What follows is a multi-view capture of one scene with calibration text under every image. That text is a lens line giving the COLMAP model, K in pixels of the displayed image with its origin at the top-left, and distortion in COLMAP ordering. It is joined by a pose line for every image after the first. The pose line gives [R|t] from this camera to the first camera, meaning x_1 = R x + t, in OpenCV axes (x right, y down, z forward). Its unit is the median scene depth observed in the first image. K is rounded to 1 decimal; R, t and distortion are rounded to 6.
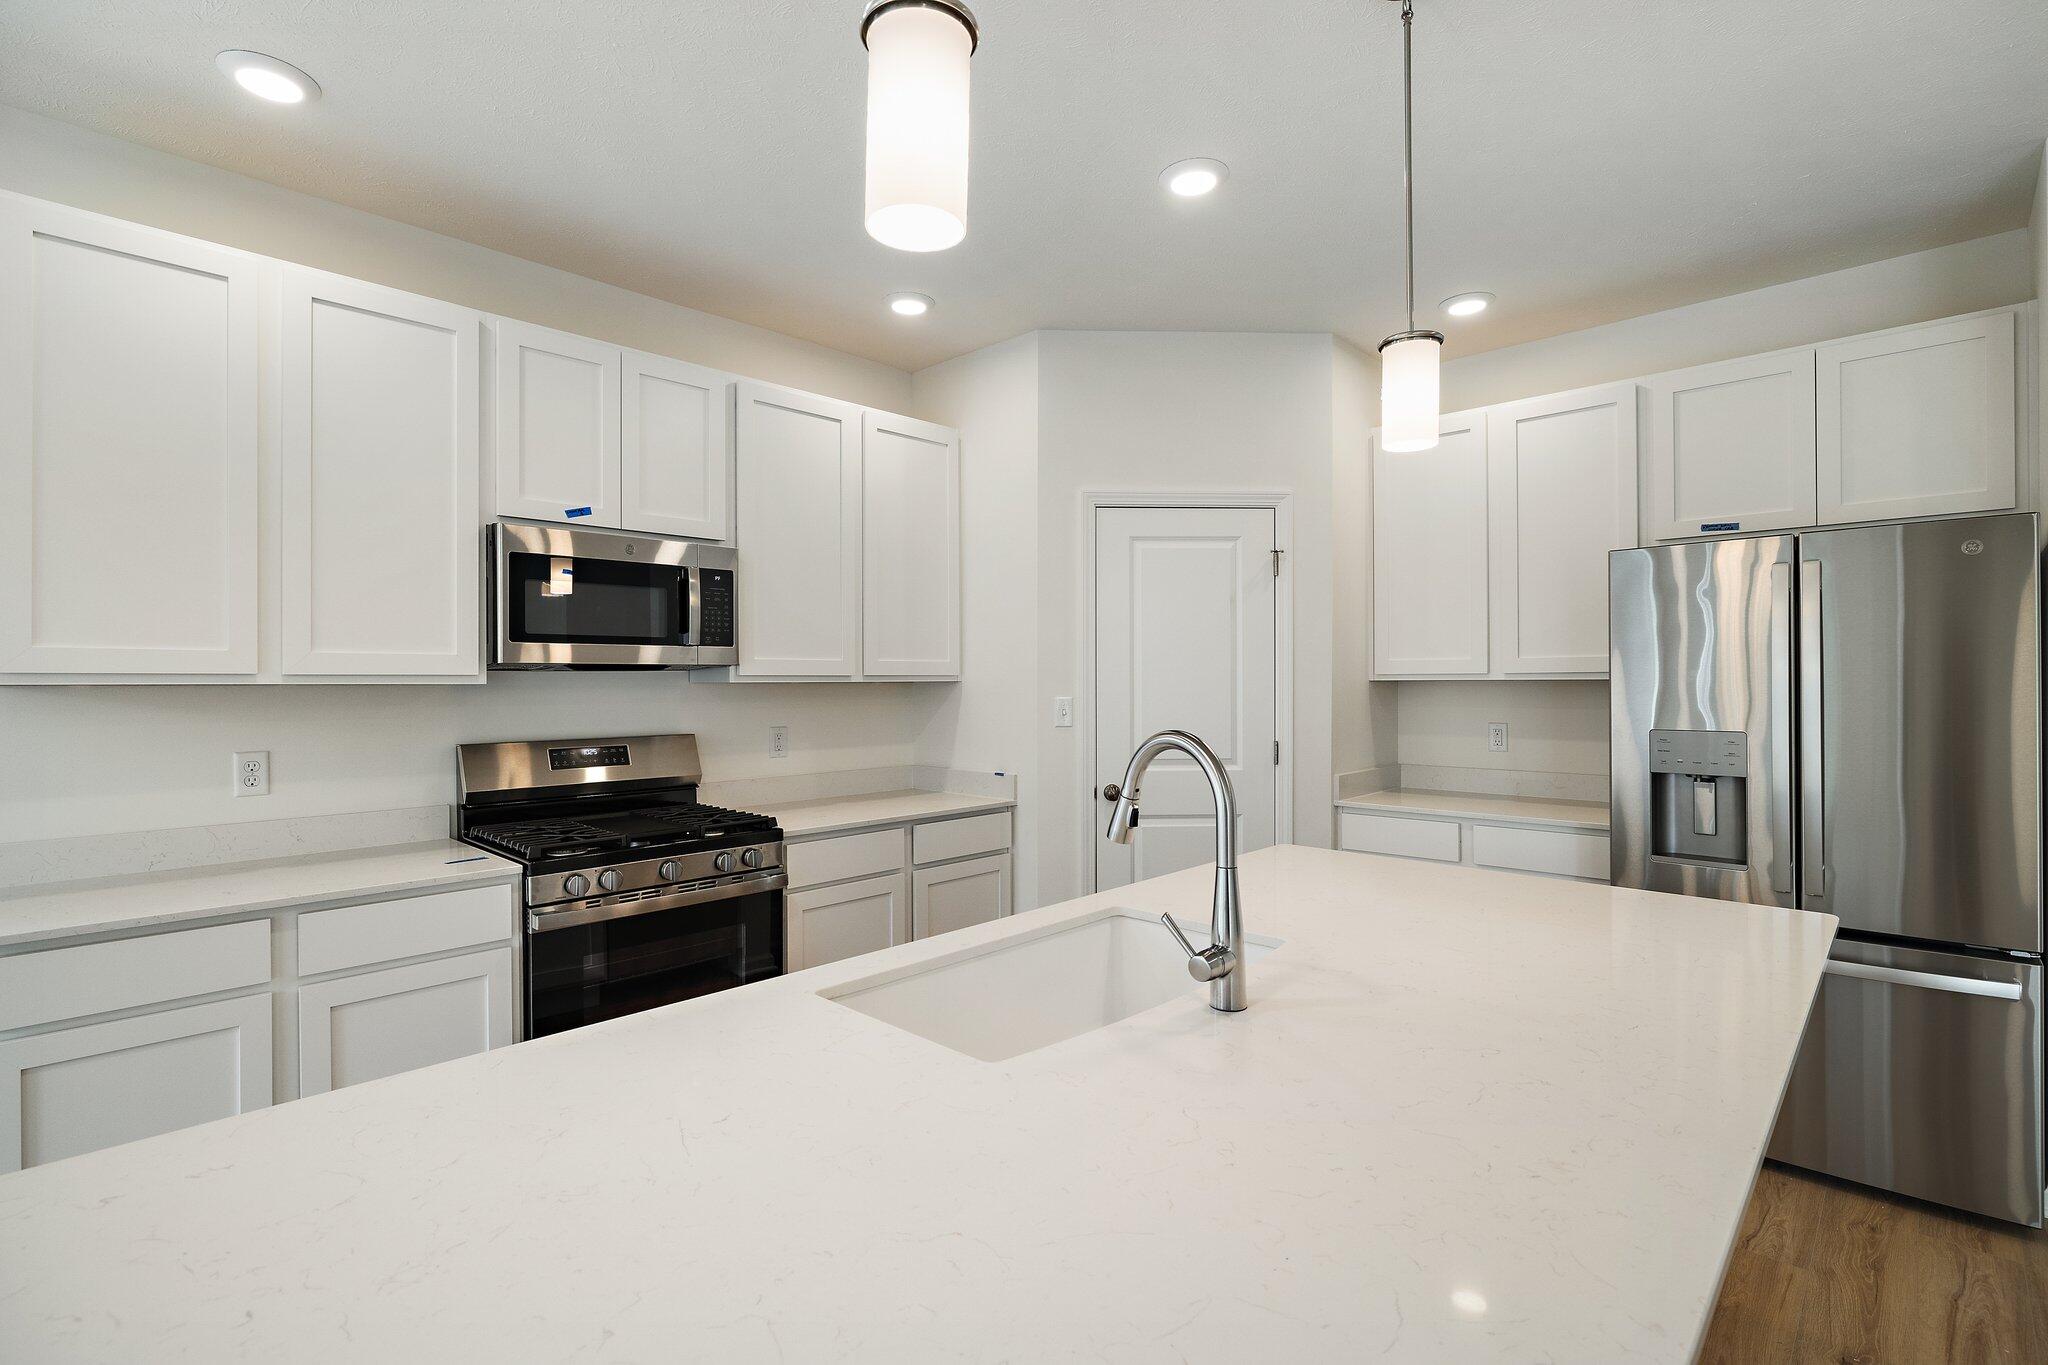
lens RADIAL K [[956.1, 0, 1020.7], [0, 956.1, 675.6], [0, 0, 1]] dist [-0.001547, 0.000030]
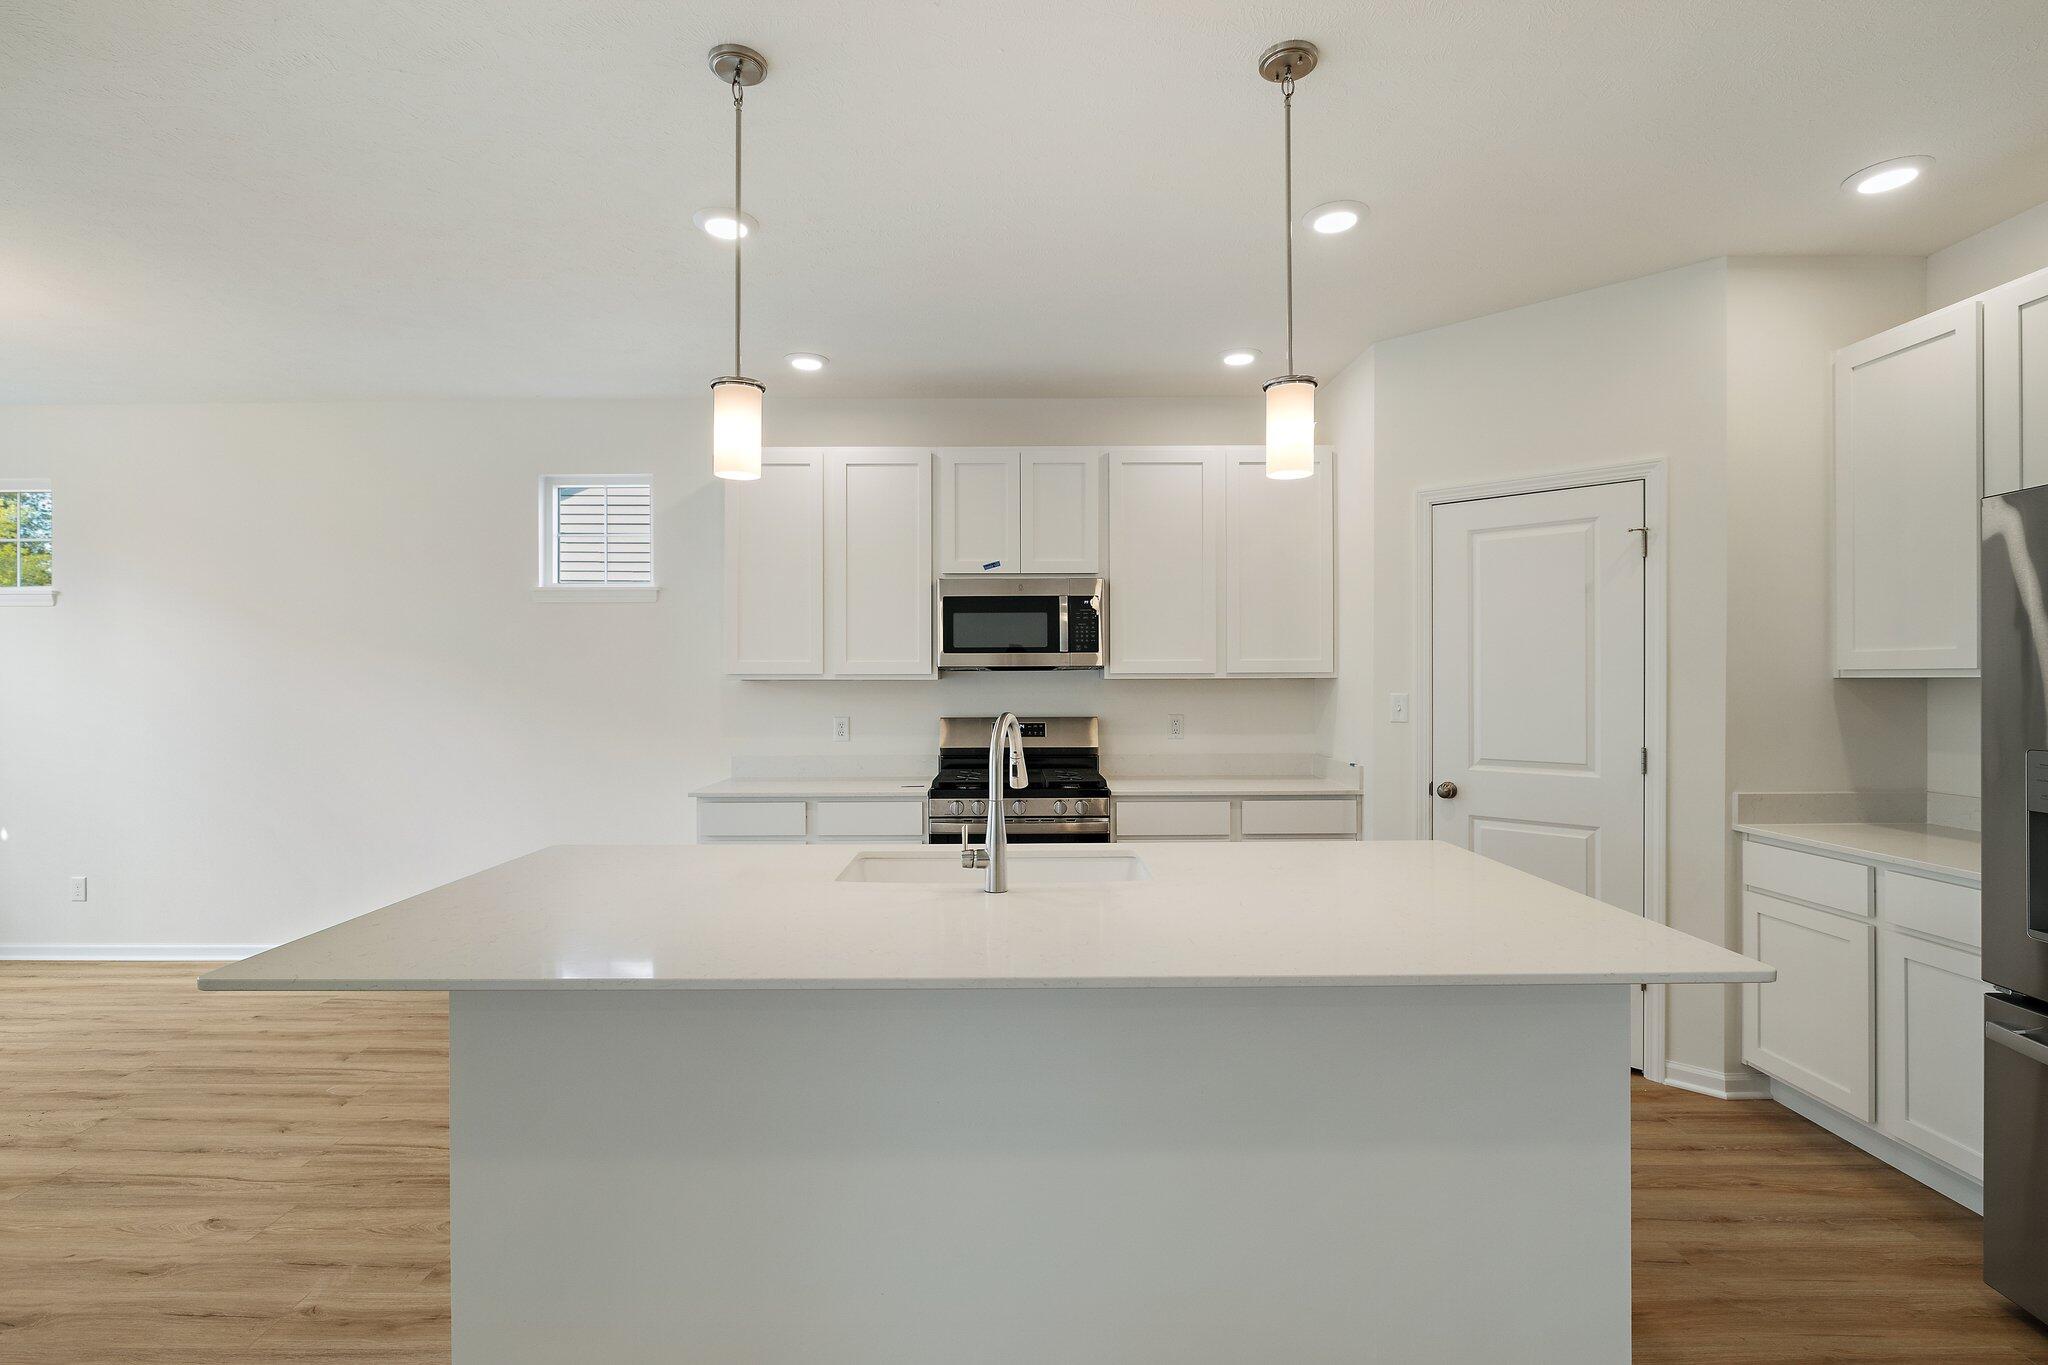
lens RADIAL K [[946.7, 0, 1011.8], [0, 946.7, 679.5], [0, 0, 1]] dist [-0.003382, 0.000400]
pose [[0.696098, 0.003043, -0.717941, 0.571614], [0.004849, 0.999948, 0.008940, -0.004601], [0.717931, -0.009704, 0.696047, -0.013035]]
